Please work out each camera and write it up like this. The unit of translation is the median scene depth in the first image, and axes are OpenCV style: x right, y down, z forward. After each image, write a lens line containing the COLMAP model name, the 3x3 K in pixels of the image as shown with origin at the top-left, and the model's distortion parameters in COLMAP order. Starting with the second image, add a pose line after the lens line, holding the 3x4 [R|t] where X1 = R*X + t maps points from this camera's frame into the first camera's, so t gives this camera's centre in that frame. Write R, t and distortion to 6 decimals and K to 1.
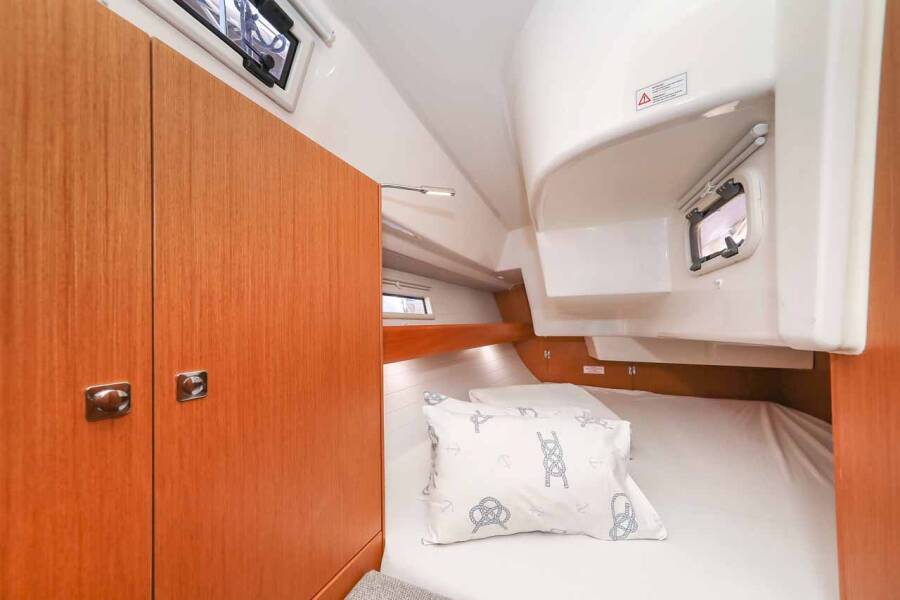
lens RADIAL K [[331.3, 0, 448.1], [0, 331.3, 307.6], [0, 0, 1]] dist [0.013733, -0.000437]
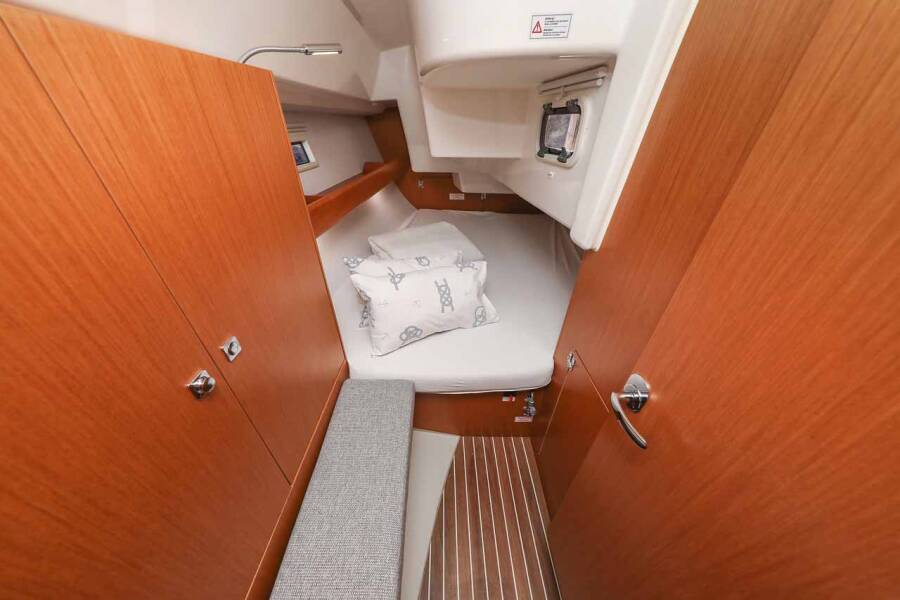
lens RADIAL K [[289.9, 0, 452.9], [0, 289.9, 304.8], [0, 0, 1]] dist [0.005797, -0.000396]
pose [[0.910809, -0.202898, 0.359528, -0.159353], [-0.041745, 0.821159, 0.569171, -0.303854], [-0.410713, -0.533414, 0.739449, -0.077113]]
